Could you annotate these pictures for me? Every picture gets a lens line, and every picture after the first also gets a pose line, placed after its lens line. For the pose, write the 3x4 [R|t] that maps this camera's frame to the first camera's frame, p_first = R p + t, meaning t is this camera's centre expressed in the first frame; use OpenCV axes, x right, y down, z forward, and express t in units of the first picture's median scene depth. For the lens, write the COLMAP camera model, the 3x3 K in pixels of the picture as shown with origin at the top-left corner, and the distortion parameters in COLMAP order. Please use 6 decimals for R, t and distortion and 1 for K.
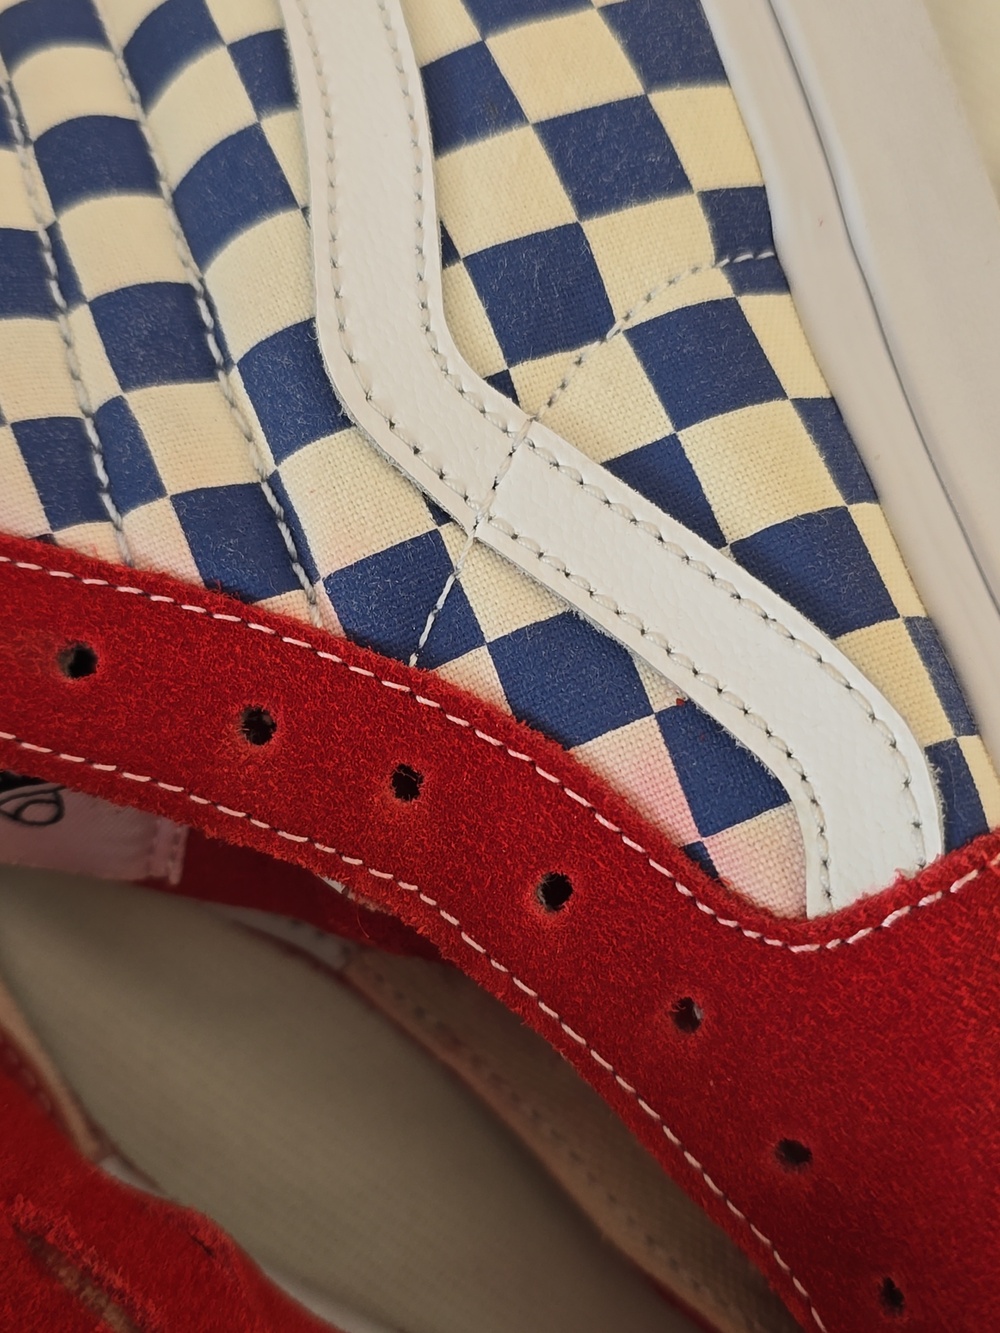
lens RADIAL K [[1526.5, 0, 500.0], [0, 1526.5, 666.5], [0, 0, 1]] dist [0.104126, -0.522143]
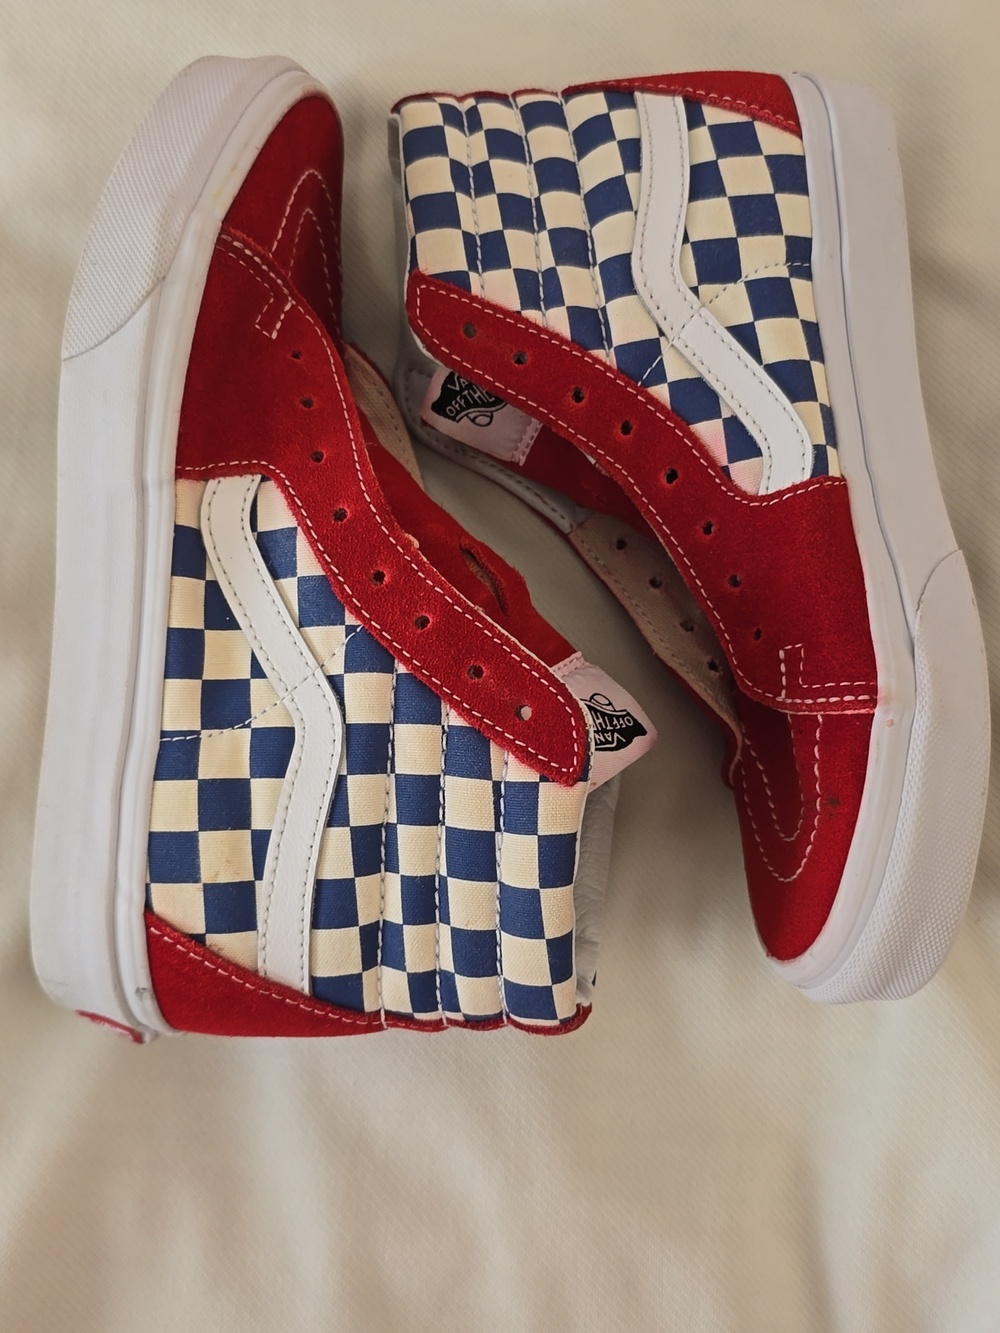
lens RADIAL K [[1382.5, 0, 500.0], [0, 1382.5, 666.5], [0, 0, 1]] dist [0.090634, -0.315464]
pose [[0.971937, 0.223278, -0.074066, -0.002752], [-0.221687, 0.974682, 0.029154, 0.467020], [0.078700, -0.011916, 0.996827, -1.480278]]
